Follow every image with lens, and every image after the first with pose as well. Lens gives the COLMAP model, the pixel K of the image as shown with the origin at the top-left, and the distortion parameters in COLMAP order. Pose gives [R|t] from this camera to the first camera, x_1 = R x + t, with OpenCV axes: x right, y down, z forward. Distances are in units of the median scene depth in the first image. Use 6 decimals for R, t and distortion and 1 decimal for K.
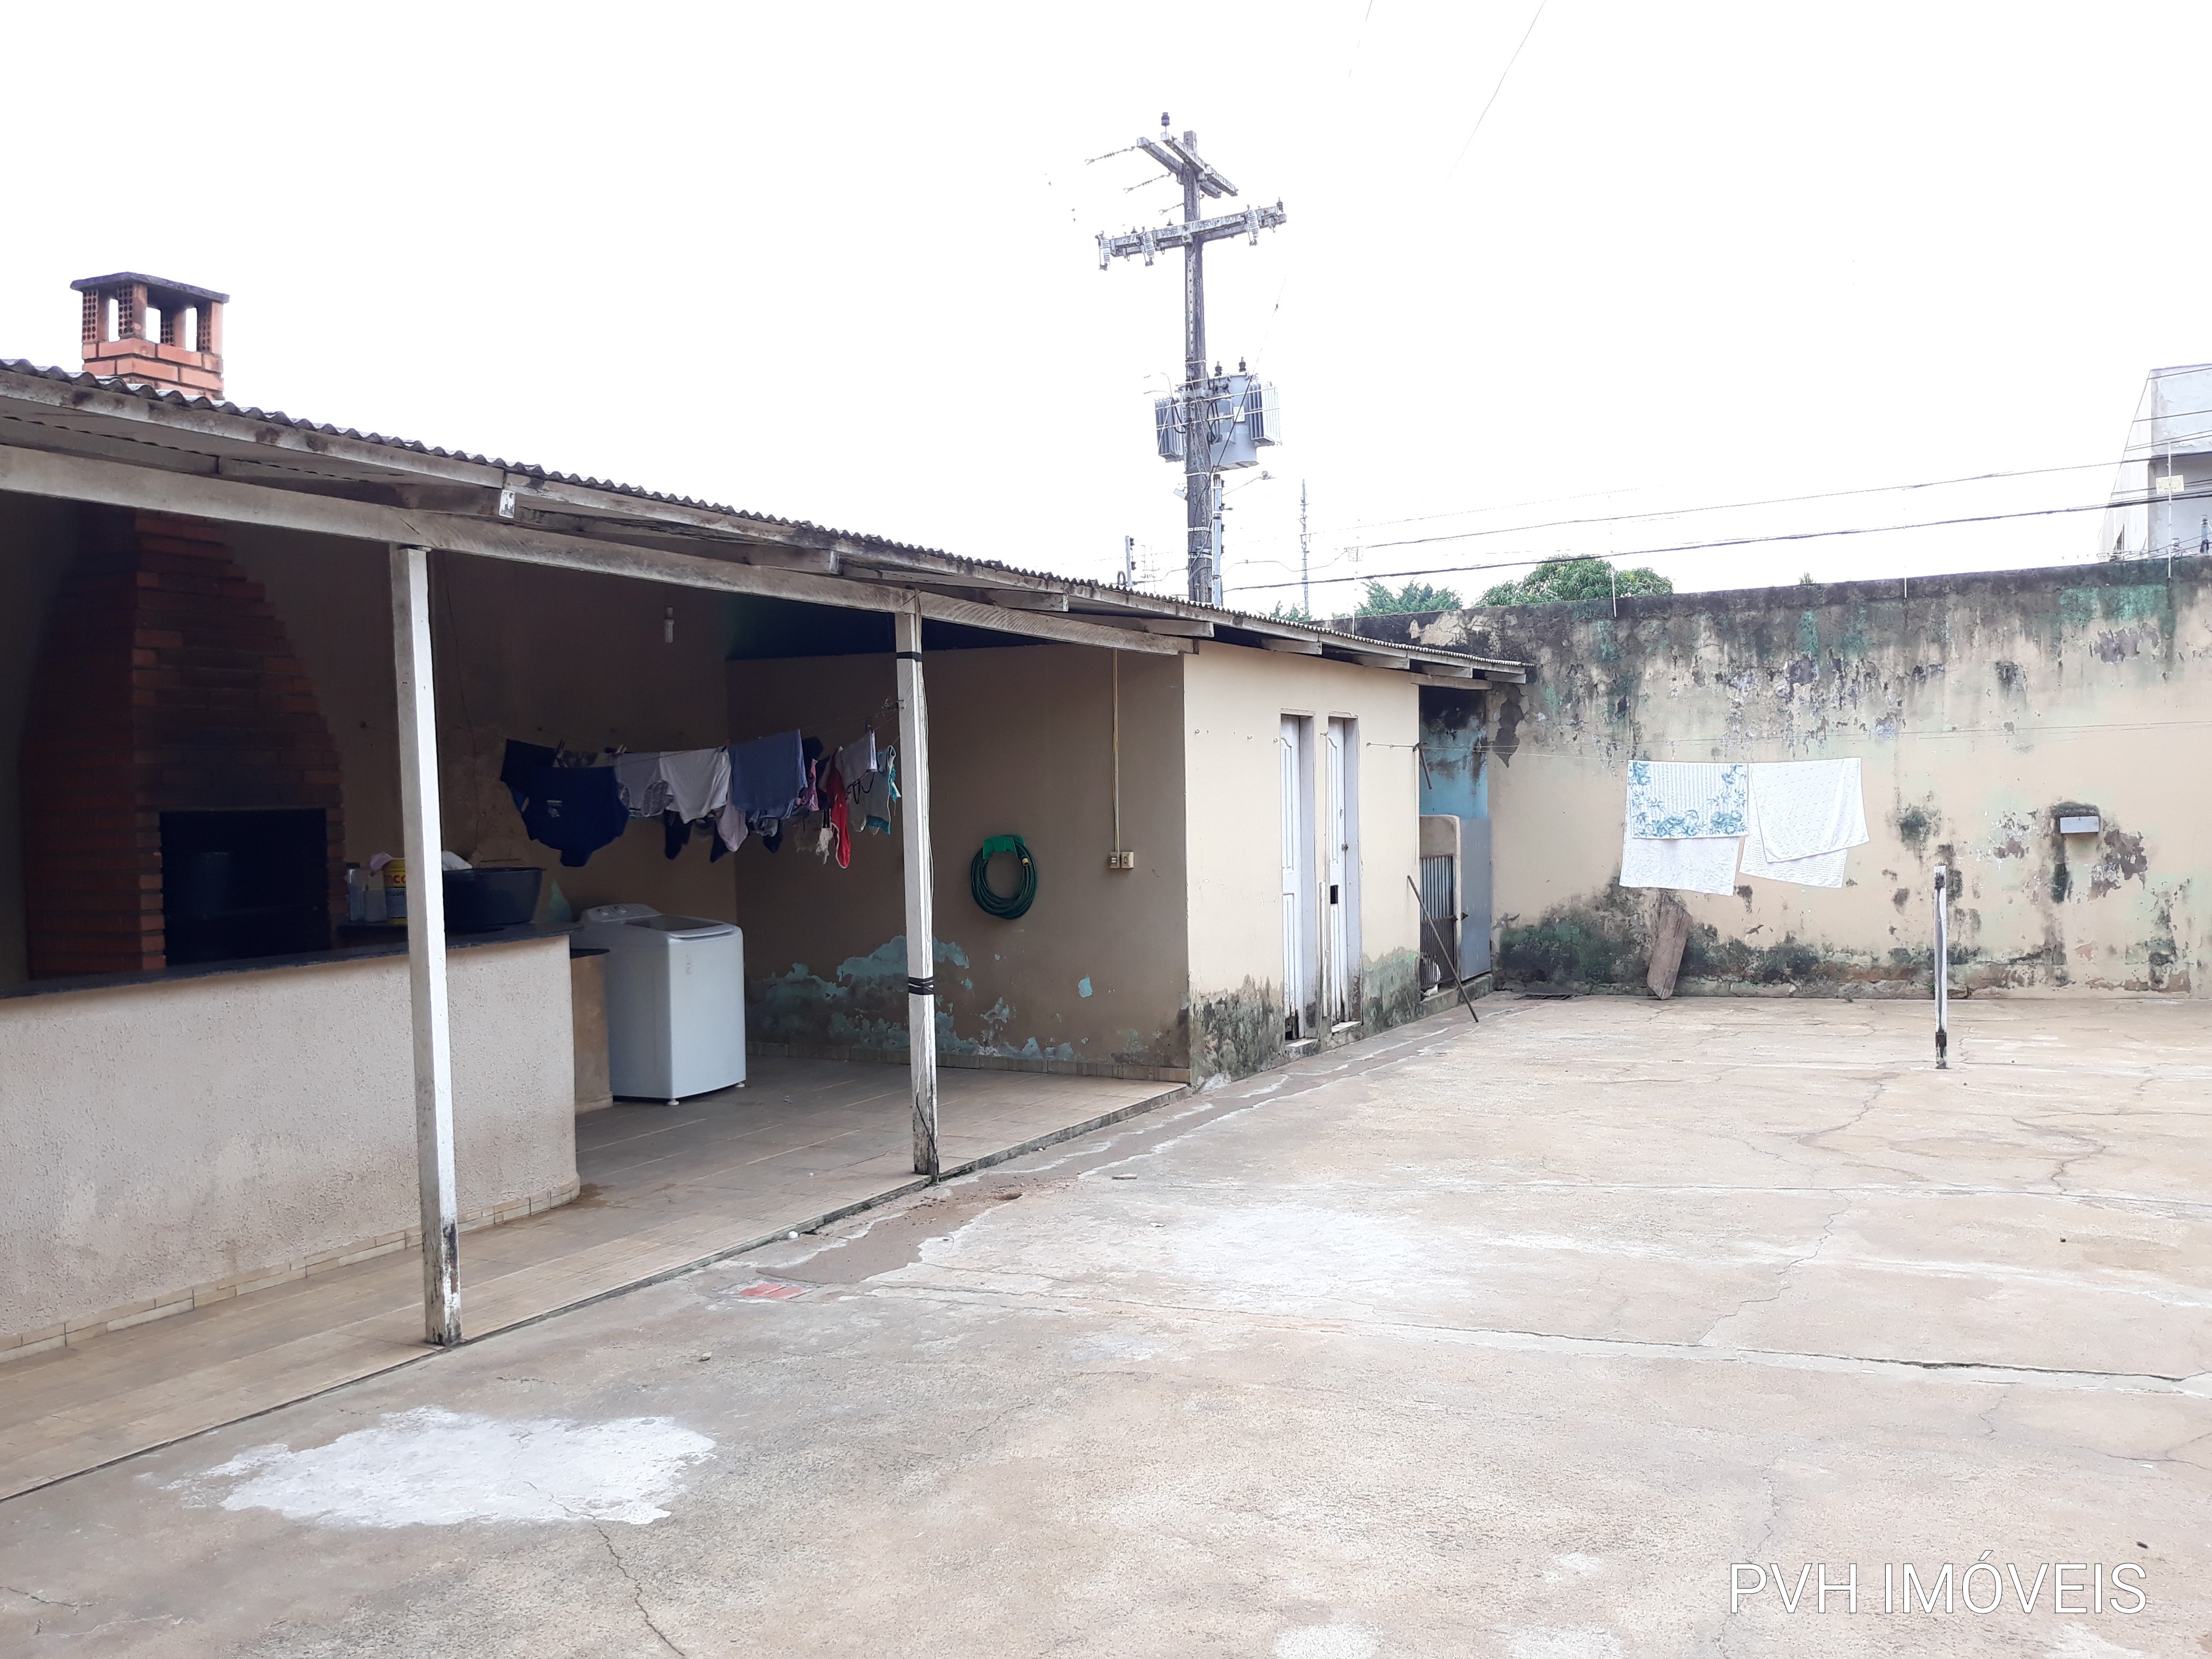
lens RADIAL K [[1899.1, 0, 1080.0], [0, 1899.1, 853.2], [0, 0, 1]] dist [0.119867, -0.337122]
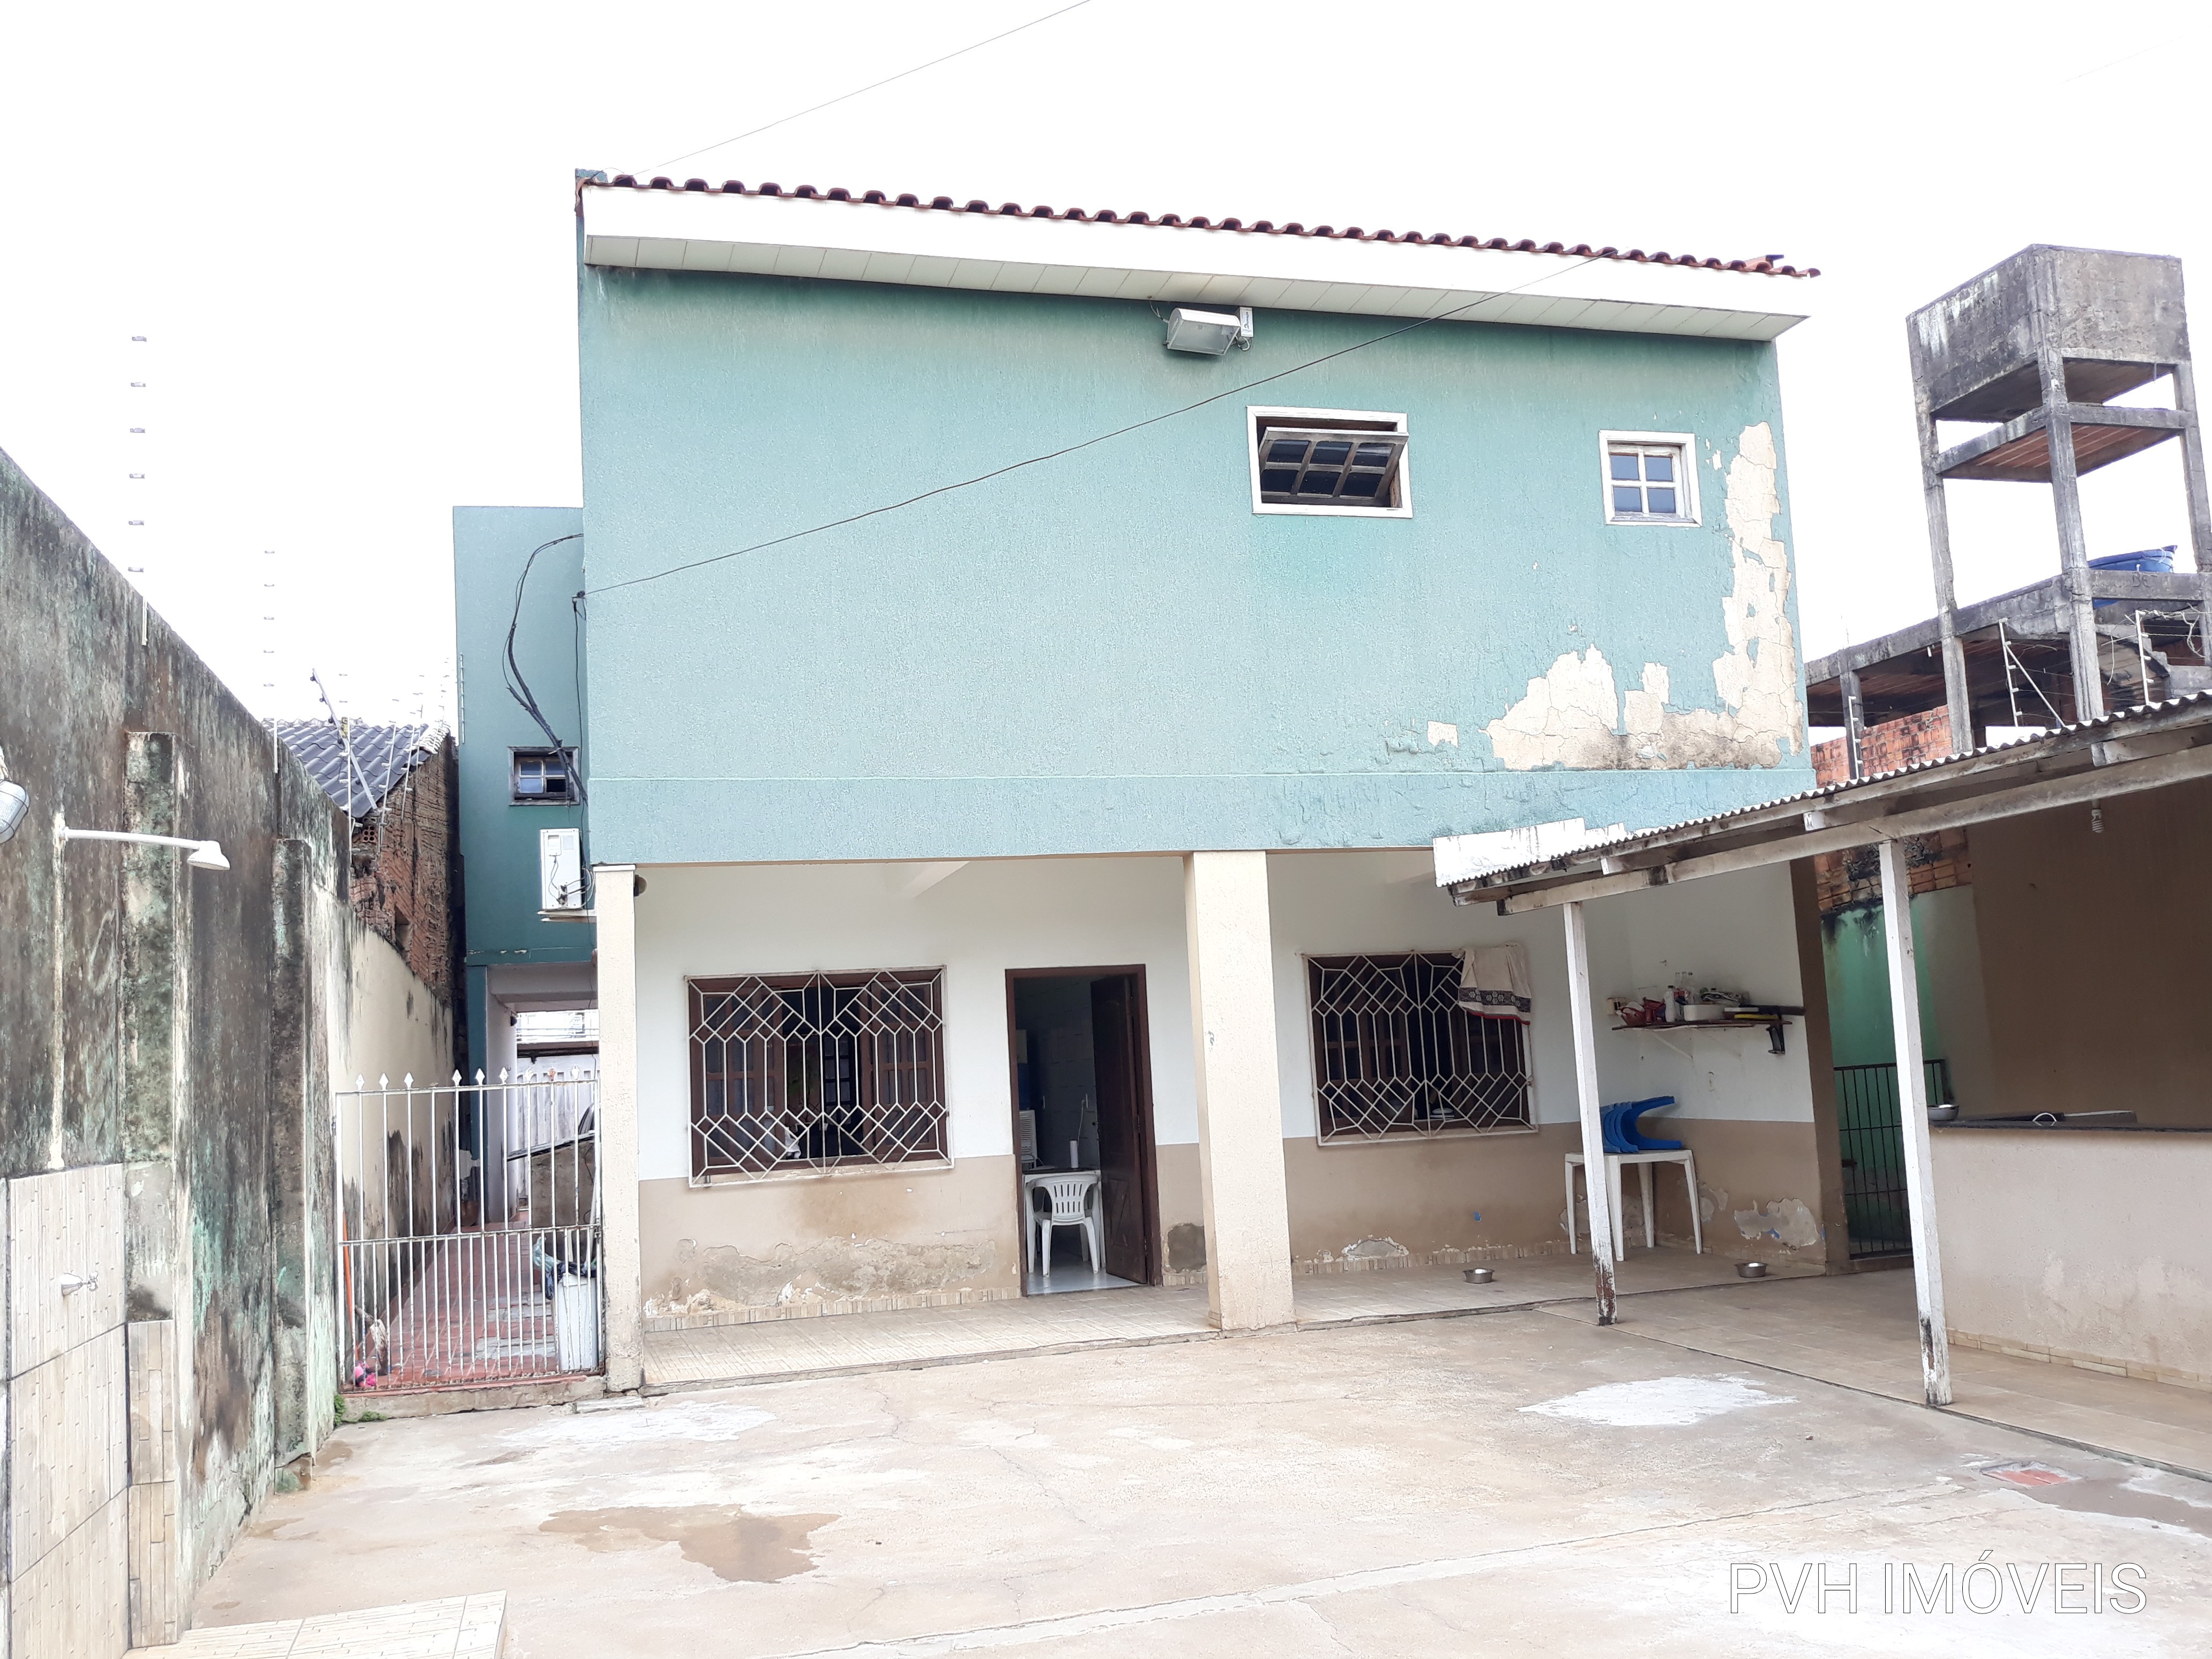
lens RADIAL K [[1939.2, 0, 1107.3], [0, 1939.2, 850.7], [0, 0, 1]] dist [-0.002194, -0.019434]
pose [[-0.748260, -0.015276, -0.663230, 0.509752], [0.046262, 0.996100, -0.075137, -0.032872], [0.661791, -0.086904, -0.744634, 0.809280]]
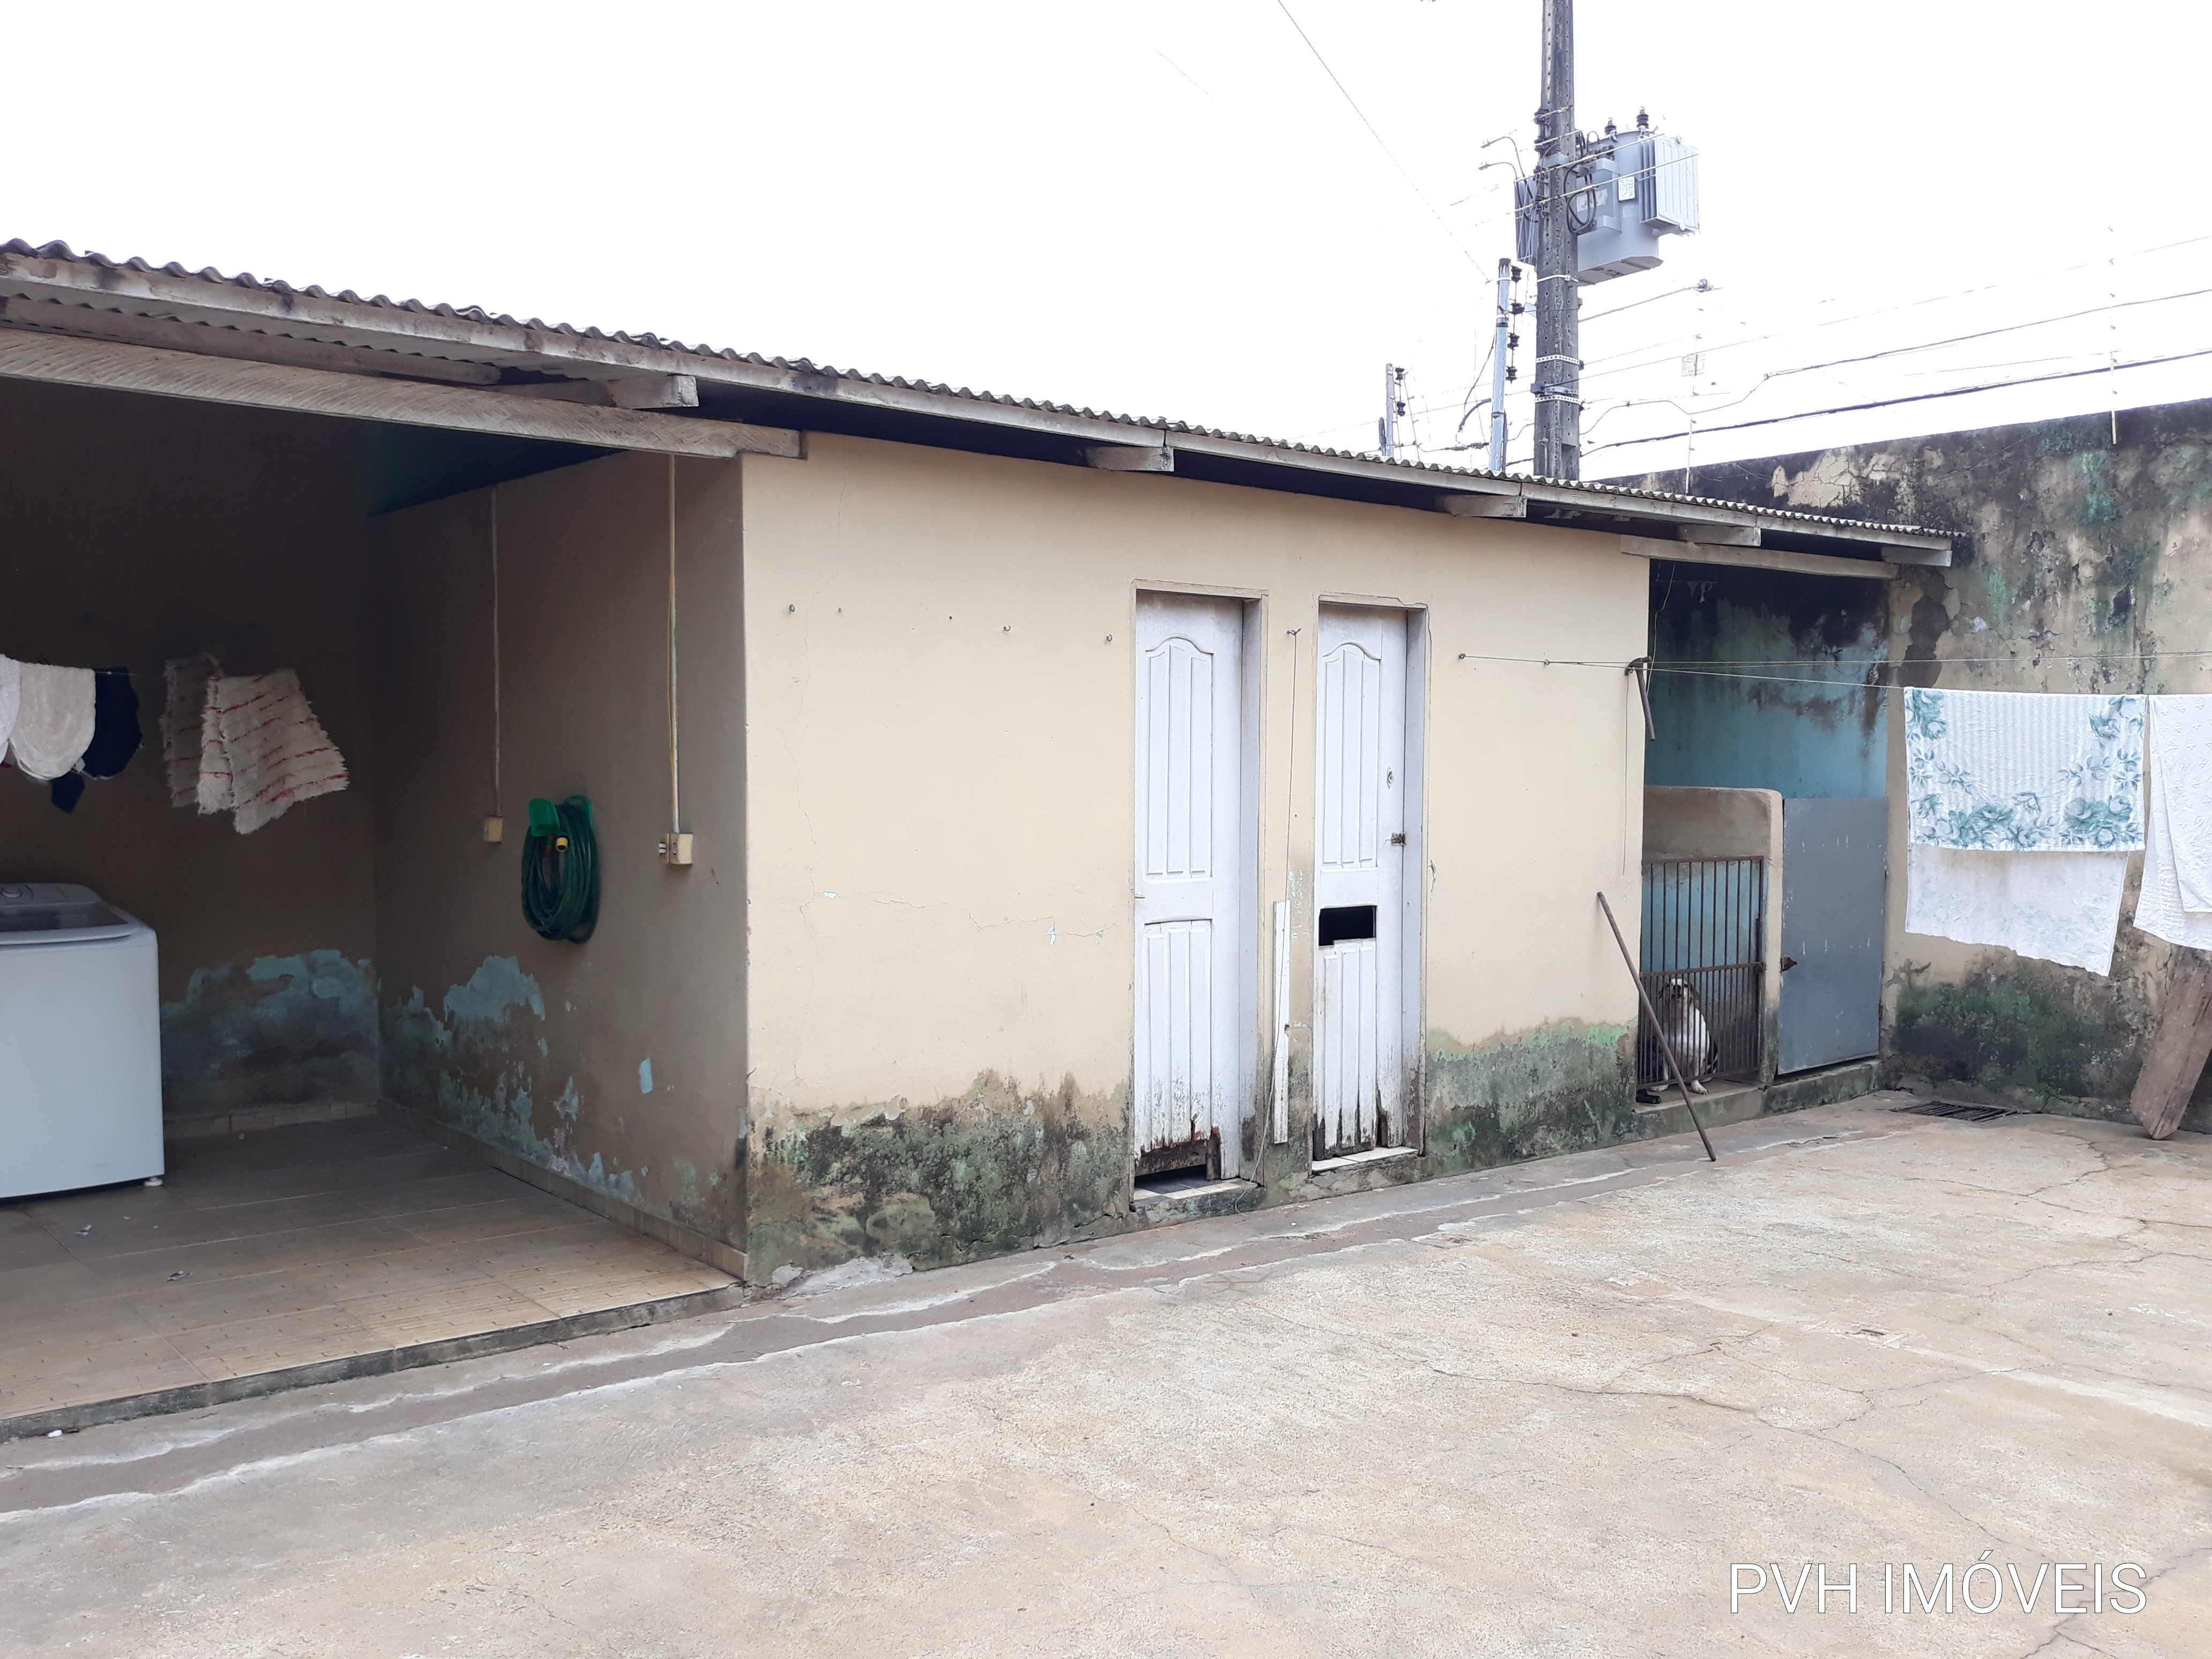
lens RADIAL K [[1744.1, 0, 1387.7], [0, 1744.1, 833.2], [0, 0, 1]] dist [-0.005517, -0.000909]
pose [[0.918692, 0.041202, -0.392819, 0.332589], [-0.035865, 0.999138, 0.020919, -0.015199], [0.393343, -0.005130, 0.919378, 0.517241]]
